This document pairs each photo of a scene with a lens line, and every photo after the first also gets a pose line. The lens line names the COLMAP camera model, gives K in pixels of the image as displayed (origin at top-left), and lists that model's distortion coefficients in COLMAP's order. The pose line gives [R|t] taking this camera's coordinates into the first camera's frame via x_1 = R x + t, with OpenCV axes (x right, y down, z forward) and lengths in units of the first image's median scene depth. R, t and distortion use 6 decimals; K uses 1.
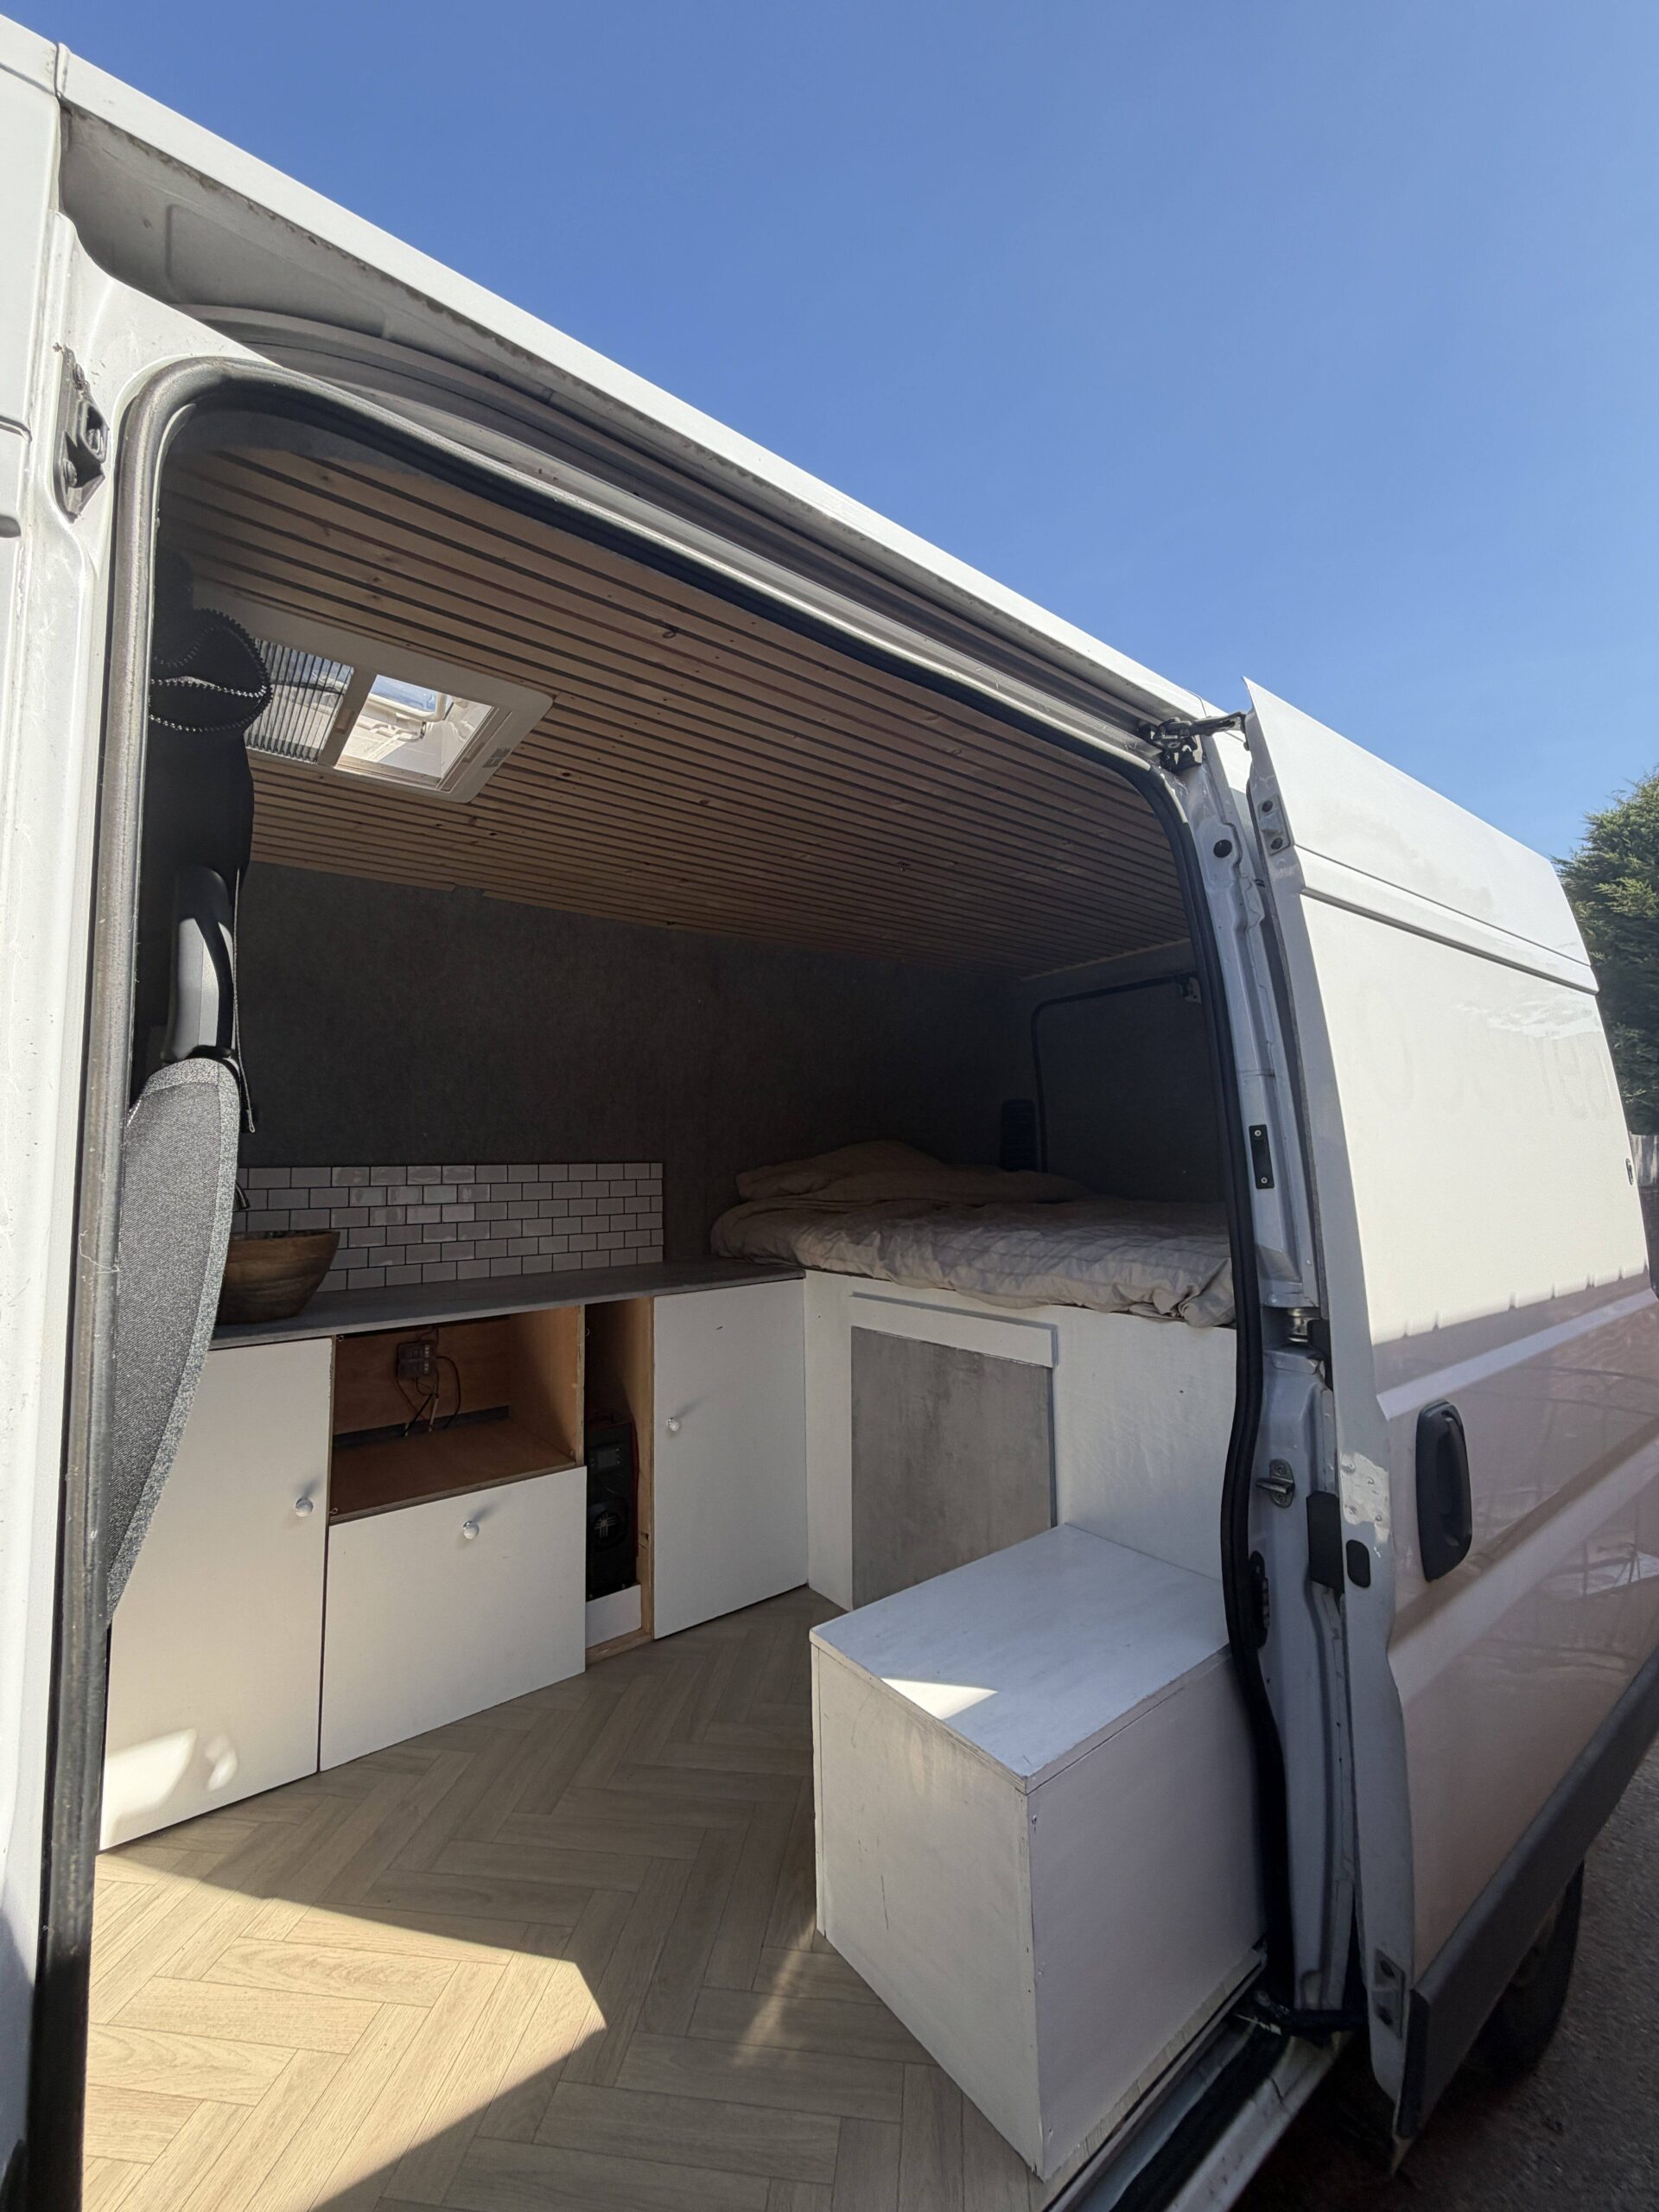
lens RADIAL K [[880.5, 0, 828.5], [0, 880.5, 1102.4], [0, 0, 1]] dist [0.000323, -0.000225]
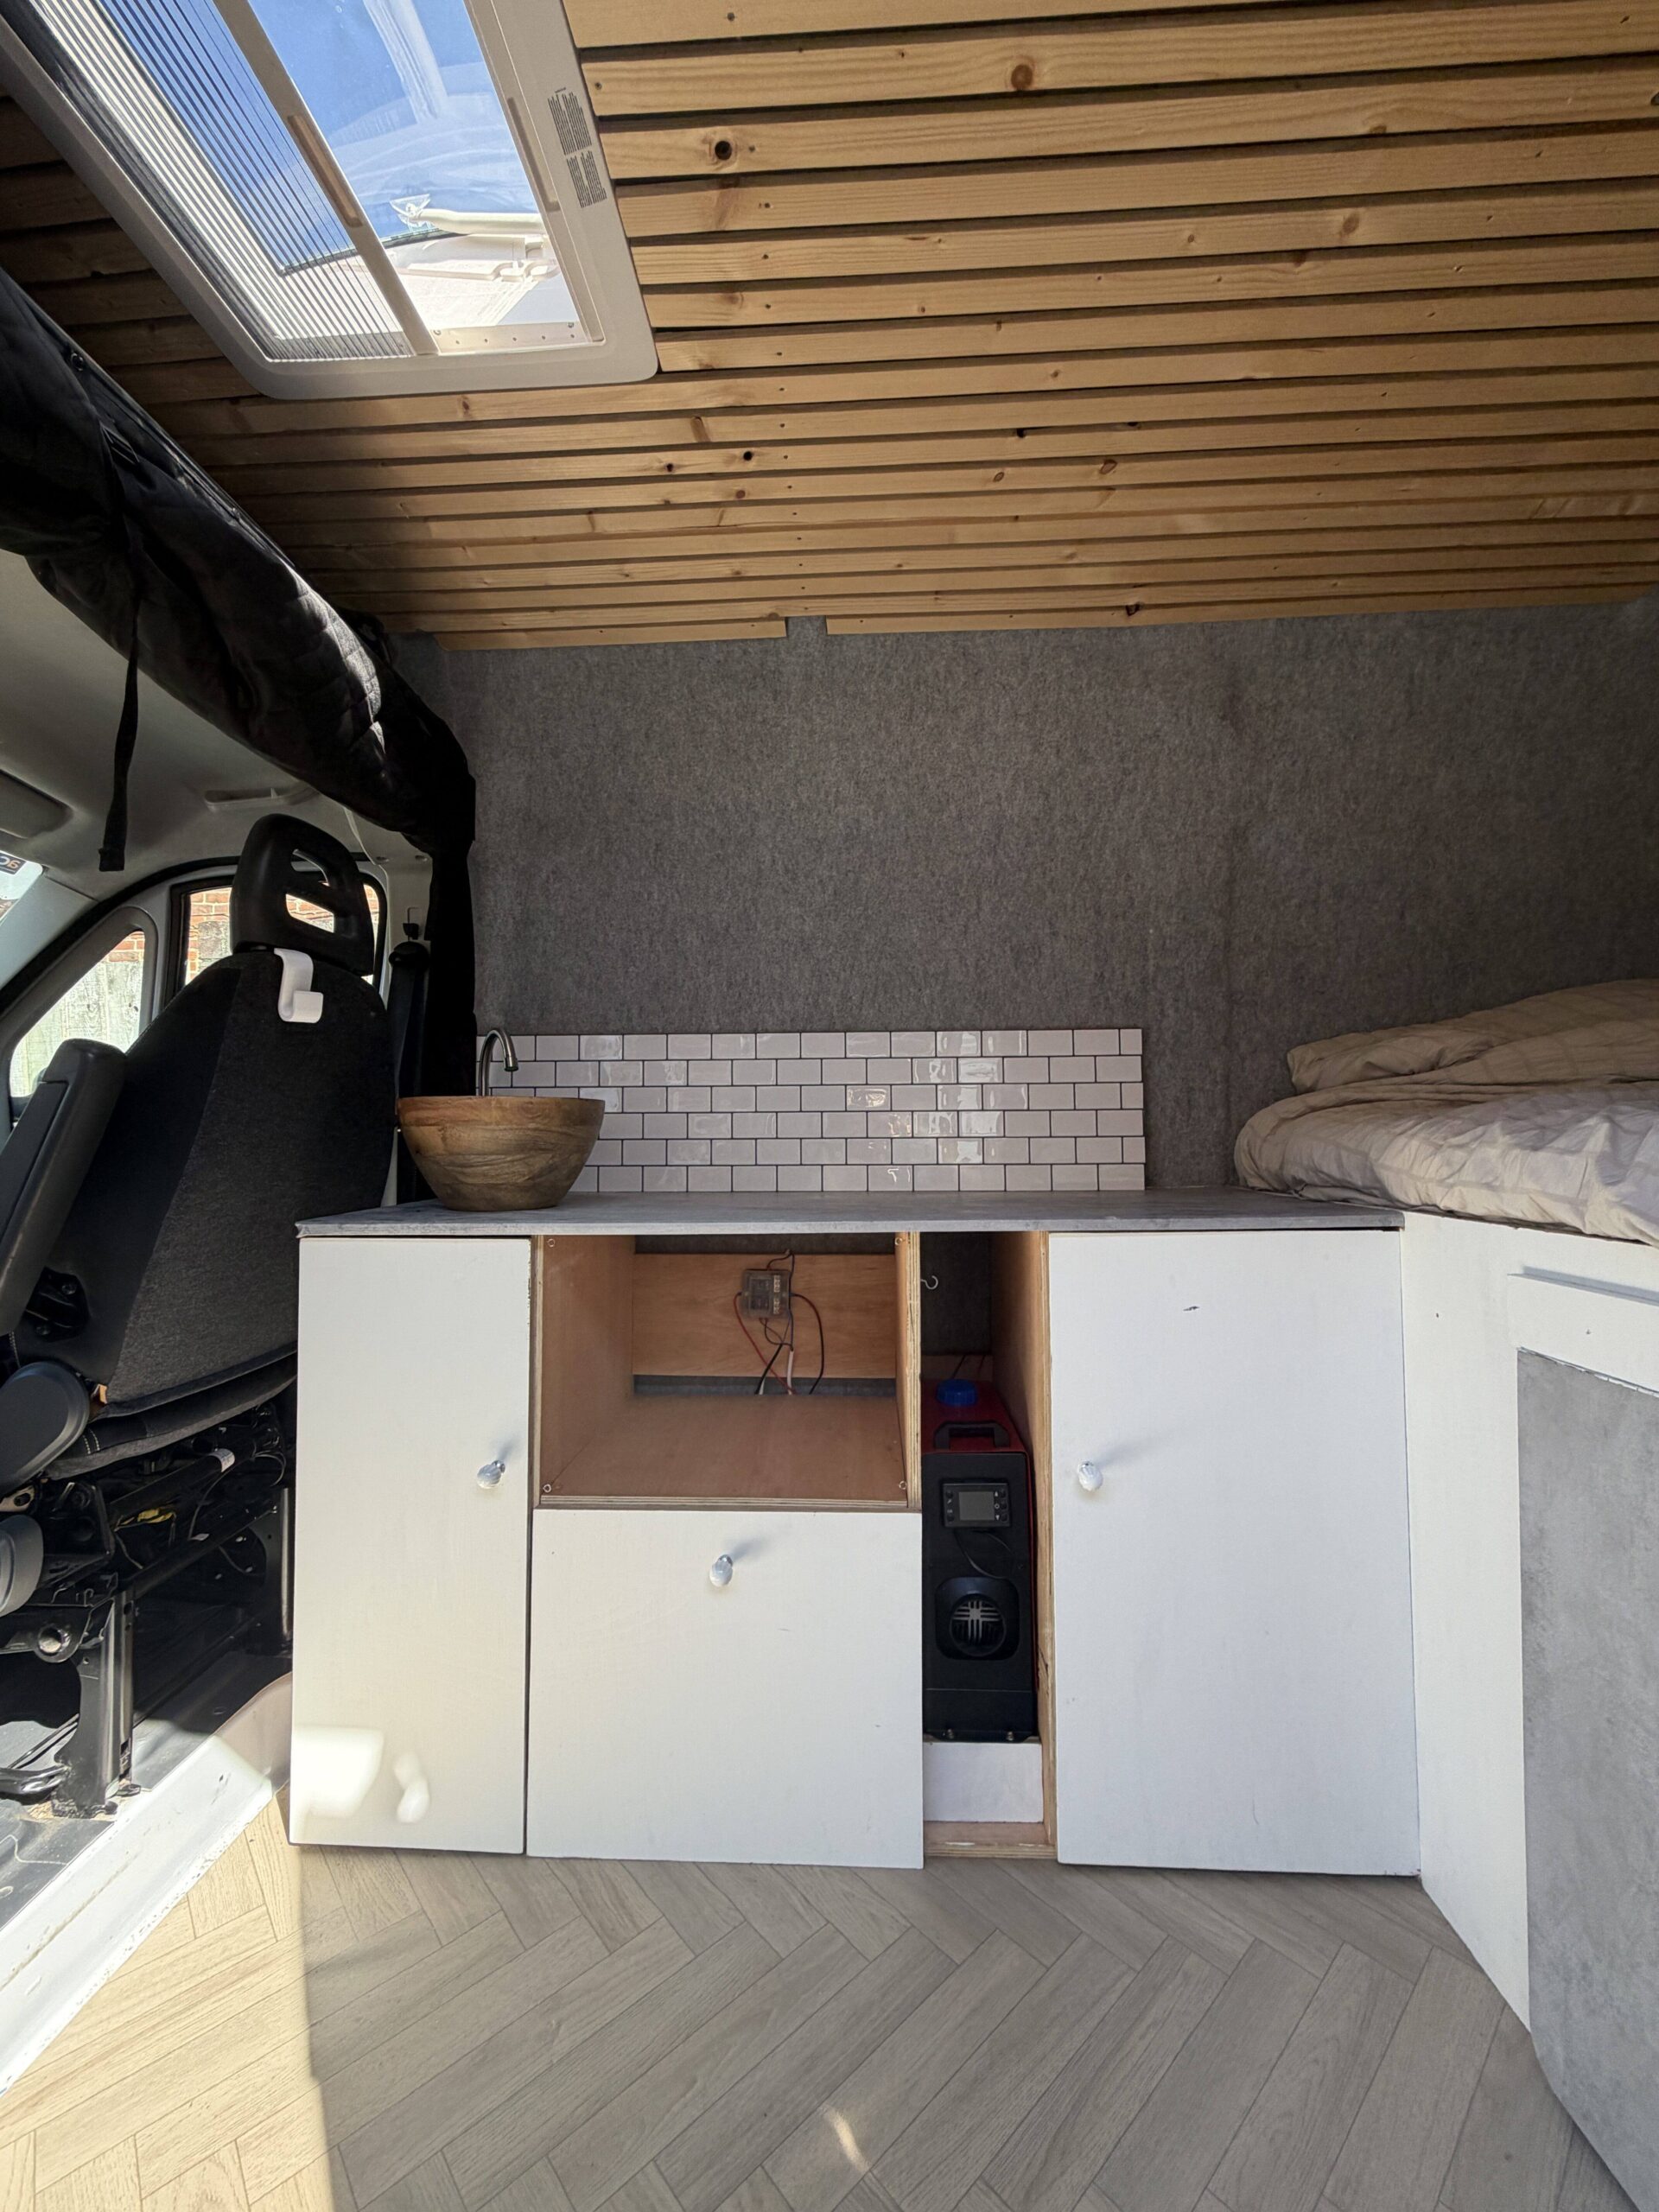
lens RADIAL K [[880.5, 0, 828.5], [0, 880.5, 1102.4], [0, 0, 1]] dist [0.000323, -0.000225]
pose [[0.763780, -0.012448, -0.645356, 0.048748], [0.039988, 0.998806, 0.028061, 0.121151], [0.644236, -0.047240, 0.763366, 0.509560]]
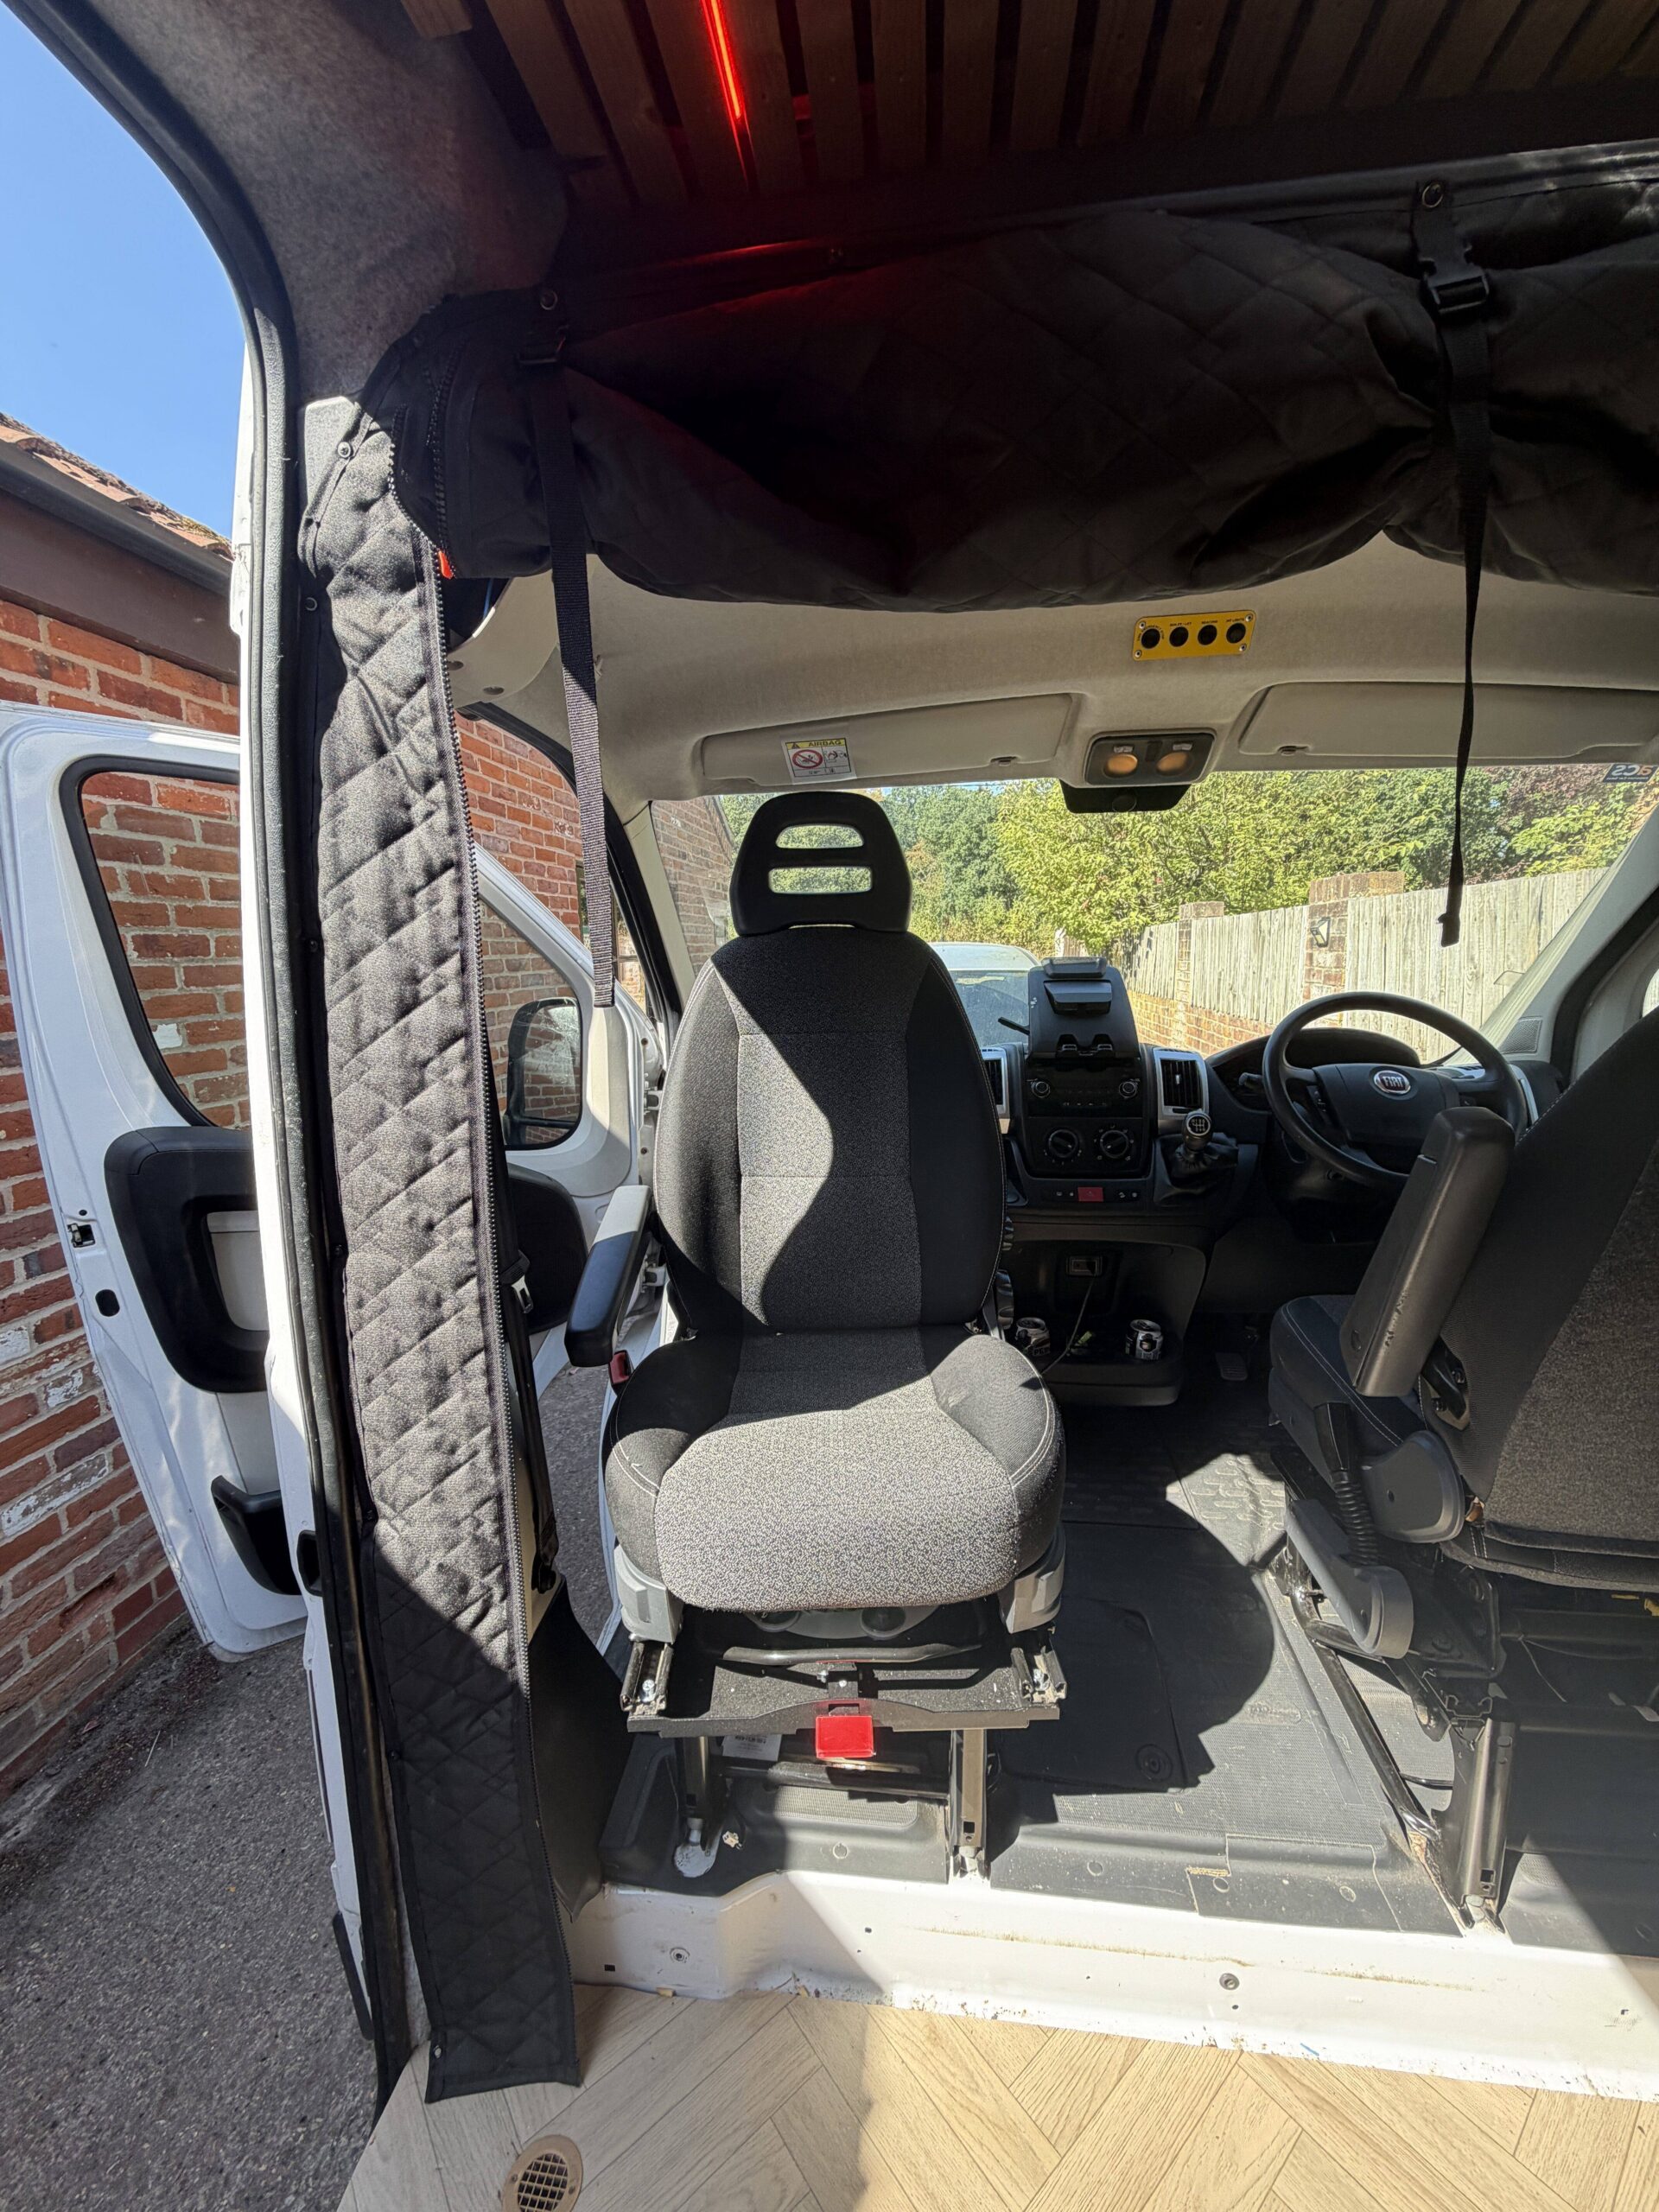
lens RADIAL K [[880.5, 0, 828.5], [0, 880.5, 1102.4], [0, 0, 1]] dist [0.000323, -0.000225]
pose [[-0.693486, 0.141306, -0.706477, -0.097761], [0.074849, 0.989402, 0.124423, 0.016801], [0.716571, 0.033406, -0.696713, 0.678130]]
